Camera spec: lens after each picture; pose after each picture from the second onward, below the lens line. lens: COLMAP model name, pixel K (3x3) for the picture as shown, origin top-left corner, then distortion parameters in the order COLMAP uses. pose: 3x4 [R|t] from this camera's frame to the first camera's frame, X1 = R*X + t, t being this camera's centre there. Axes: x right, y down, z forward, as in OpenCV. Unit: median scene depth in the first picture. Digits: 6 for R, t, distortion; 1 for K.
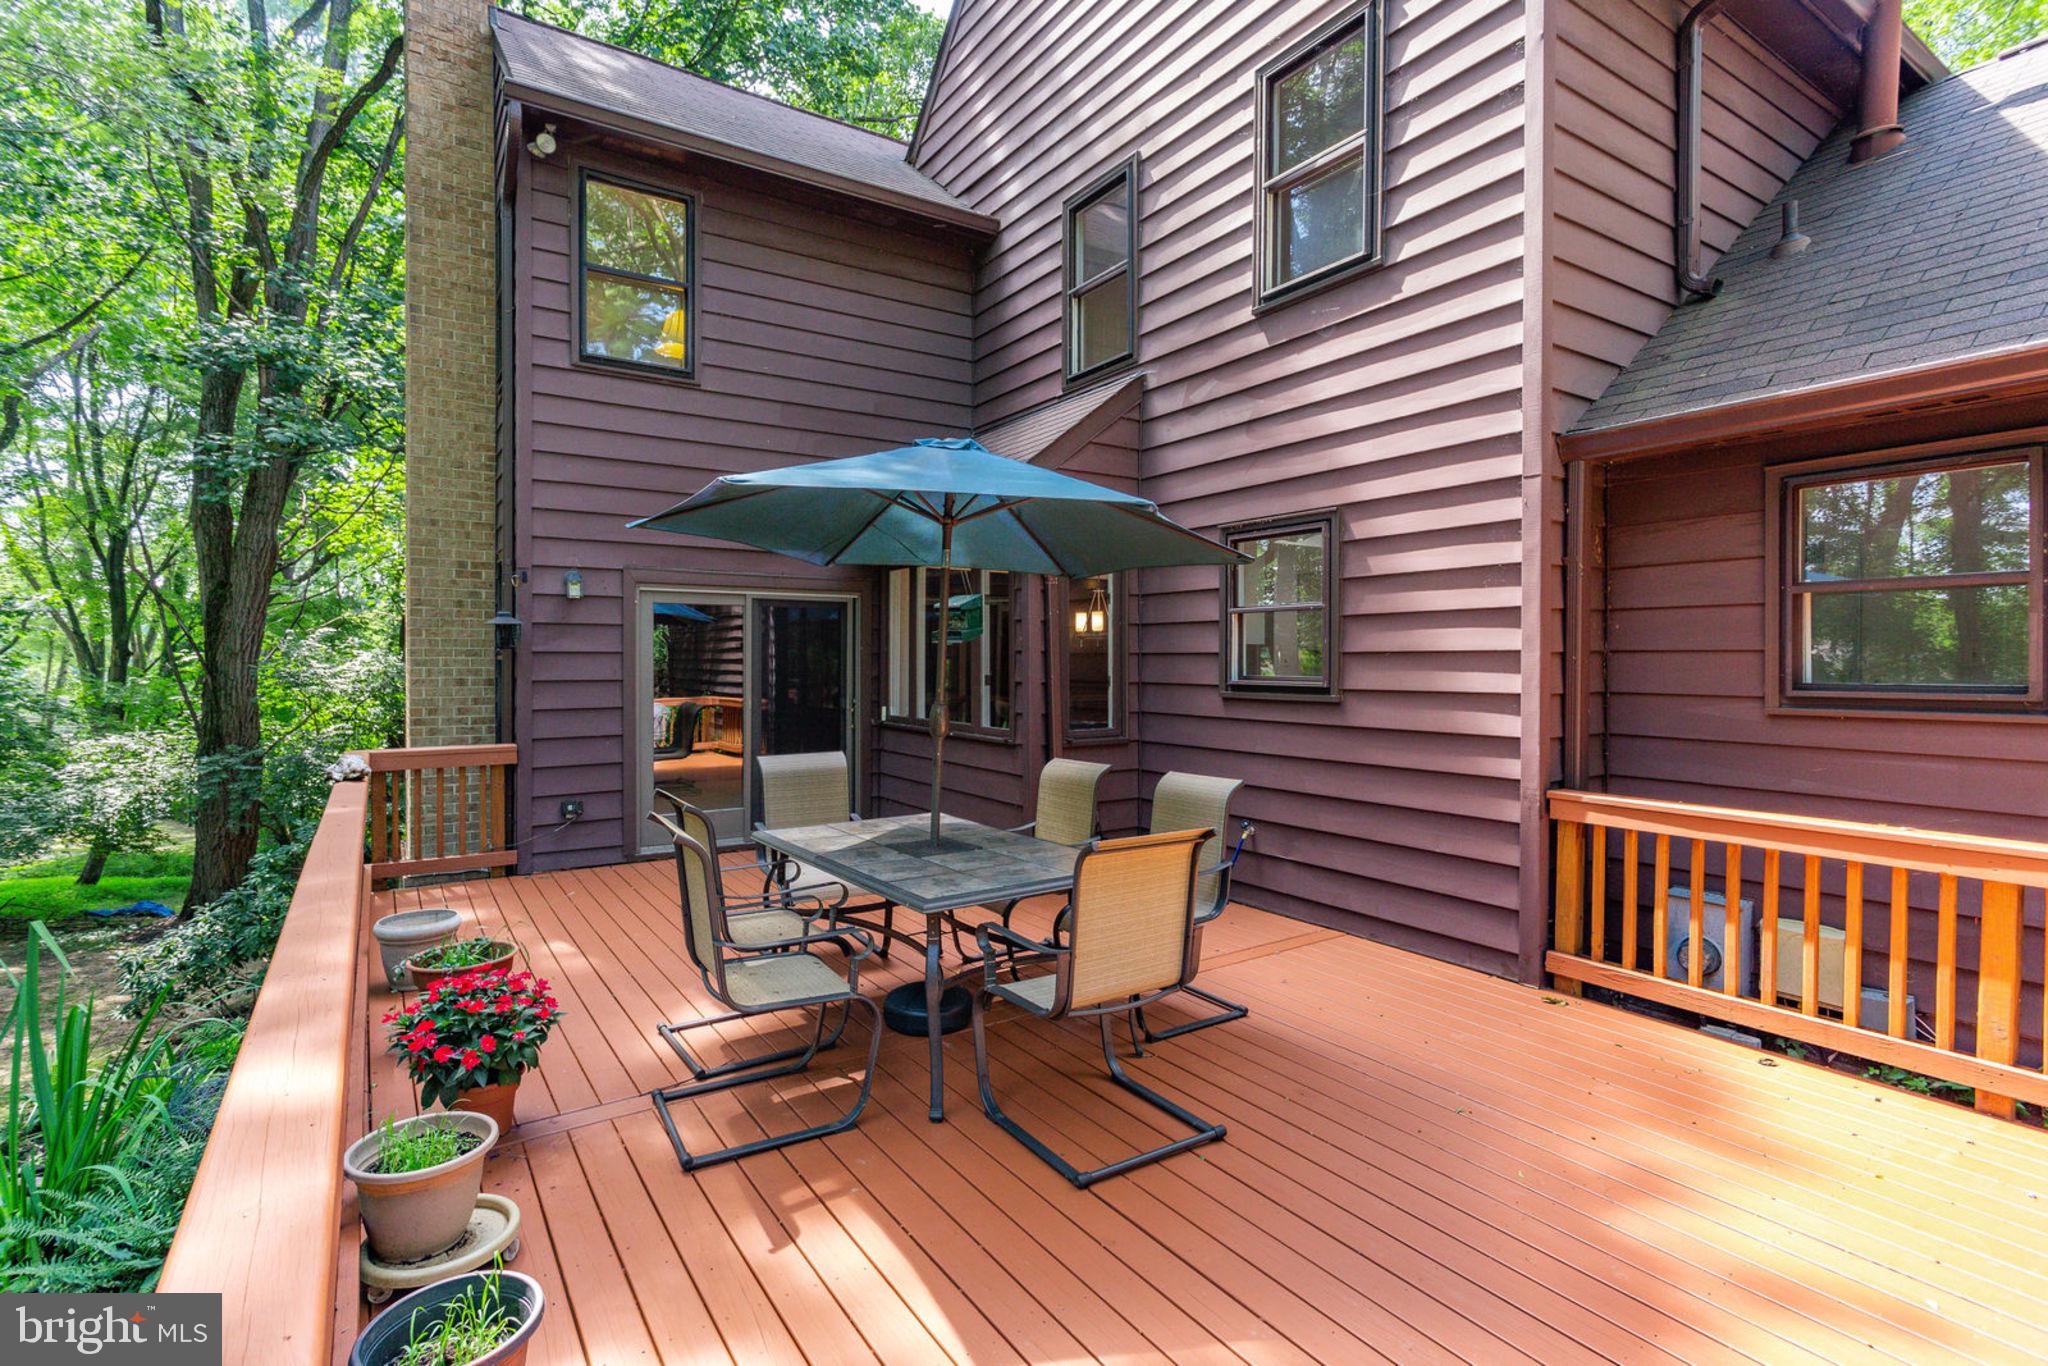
lens RADIAL K [[982.4, 0, 1018.2], [0, 982.4, 671.0], [0, 0, 1]] dist [0.001418, -0.000456]
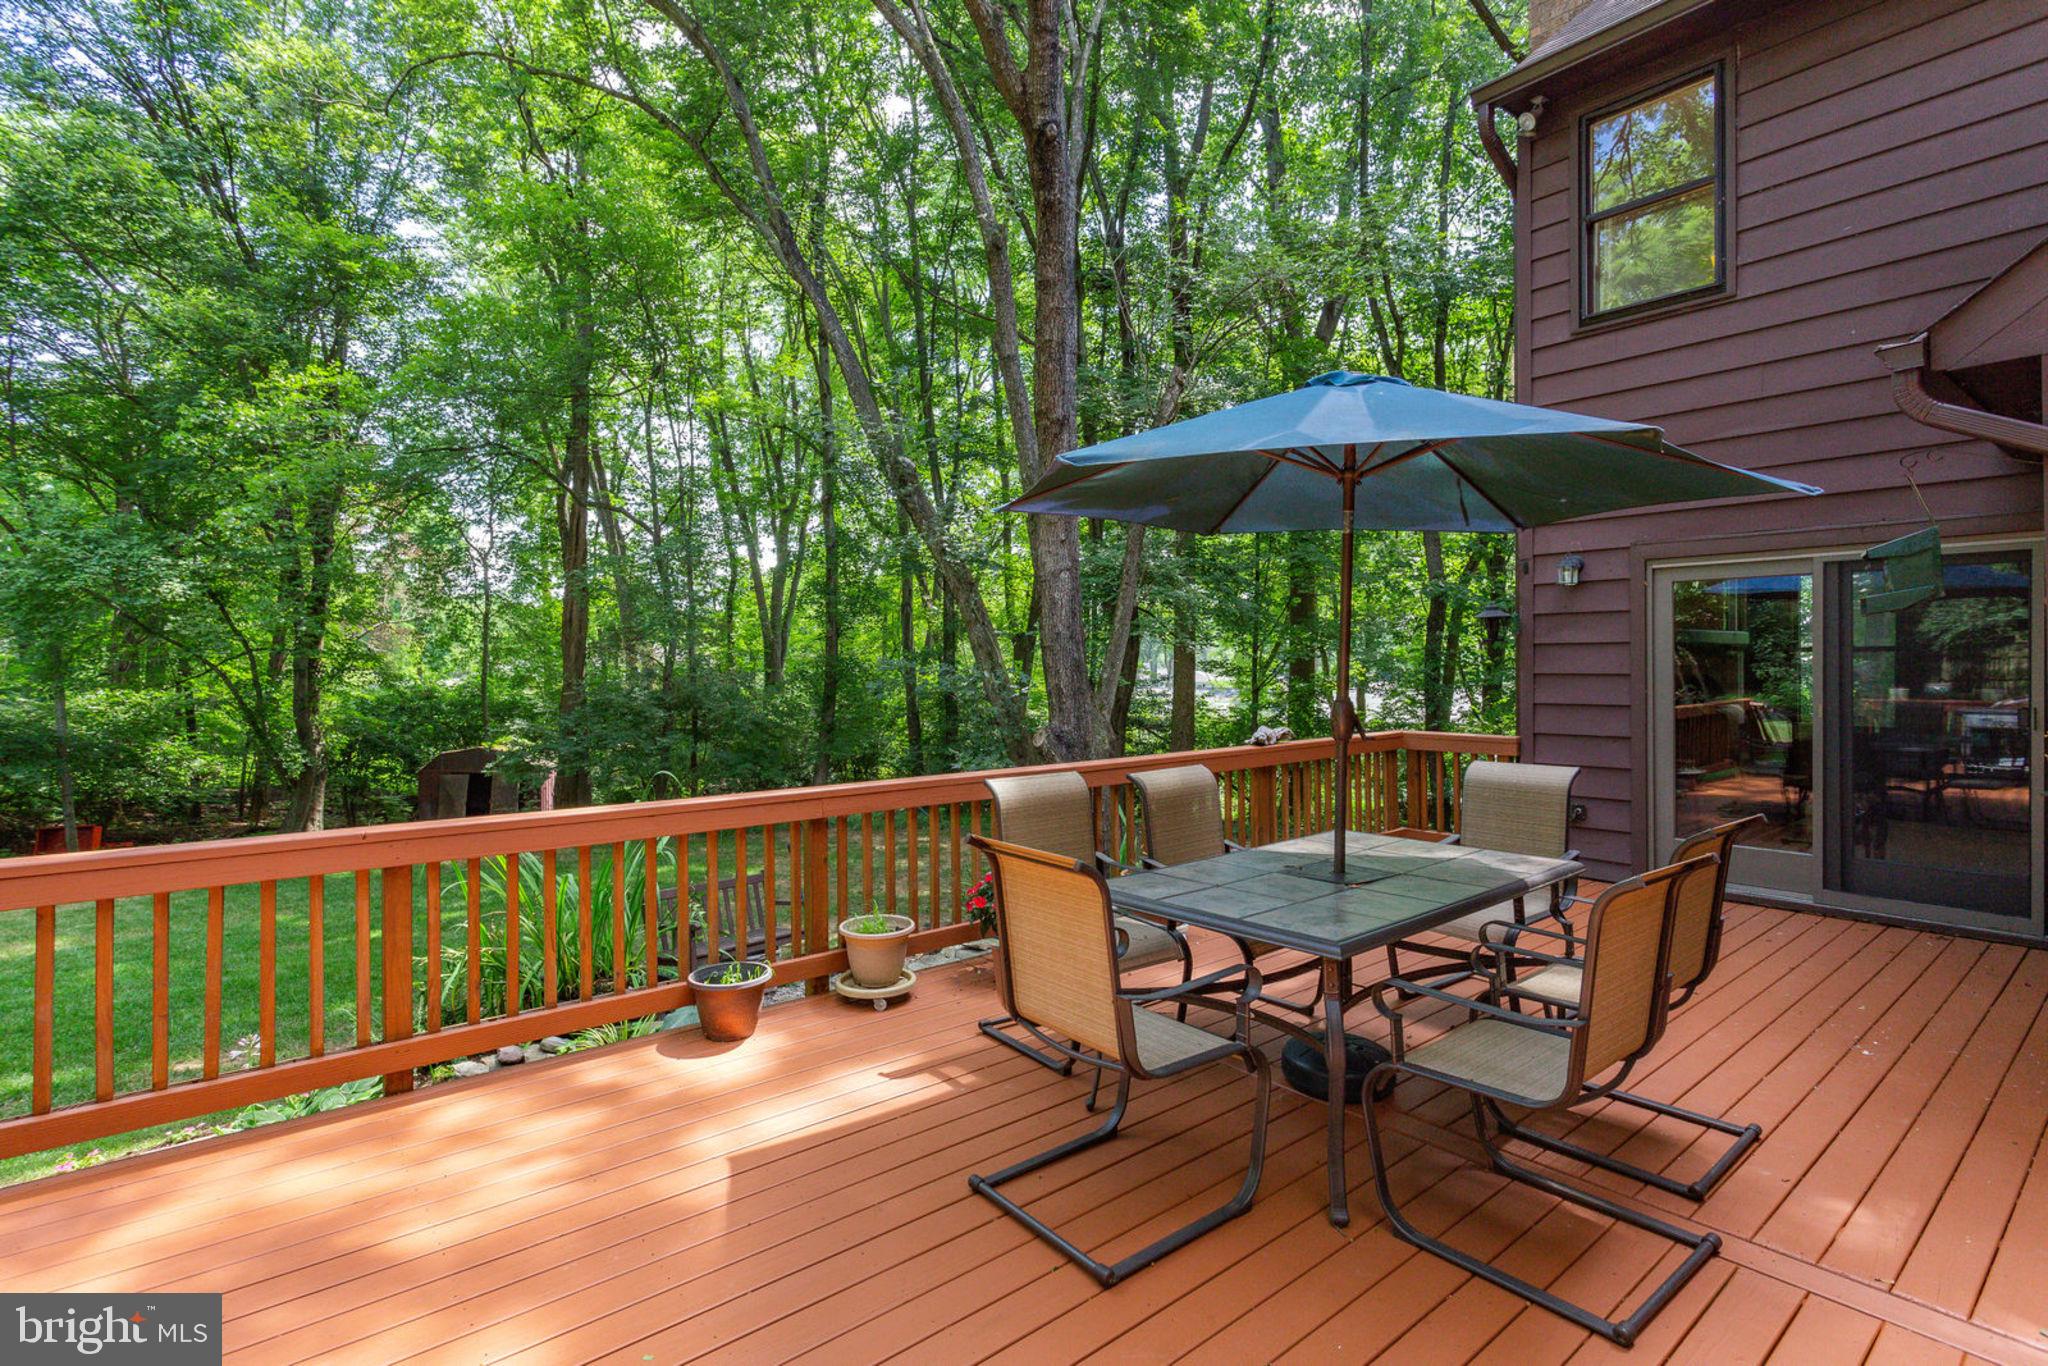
lens RADIAL K [[982.4, 0, 970.7], [0, 982.4, 666.5], [0, 0, 1]] dist [0.001418, -0.000456]
pose [[0.082179, 0.008800, -0.996579, 0.715055], [-0.012063, 0.999897, 0.007835, -0.000089], [0.996545, 0.011378, 0.082276, 0.628826]]
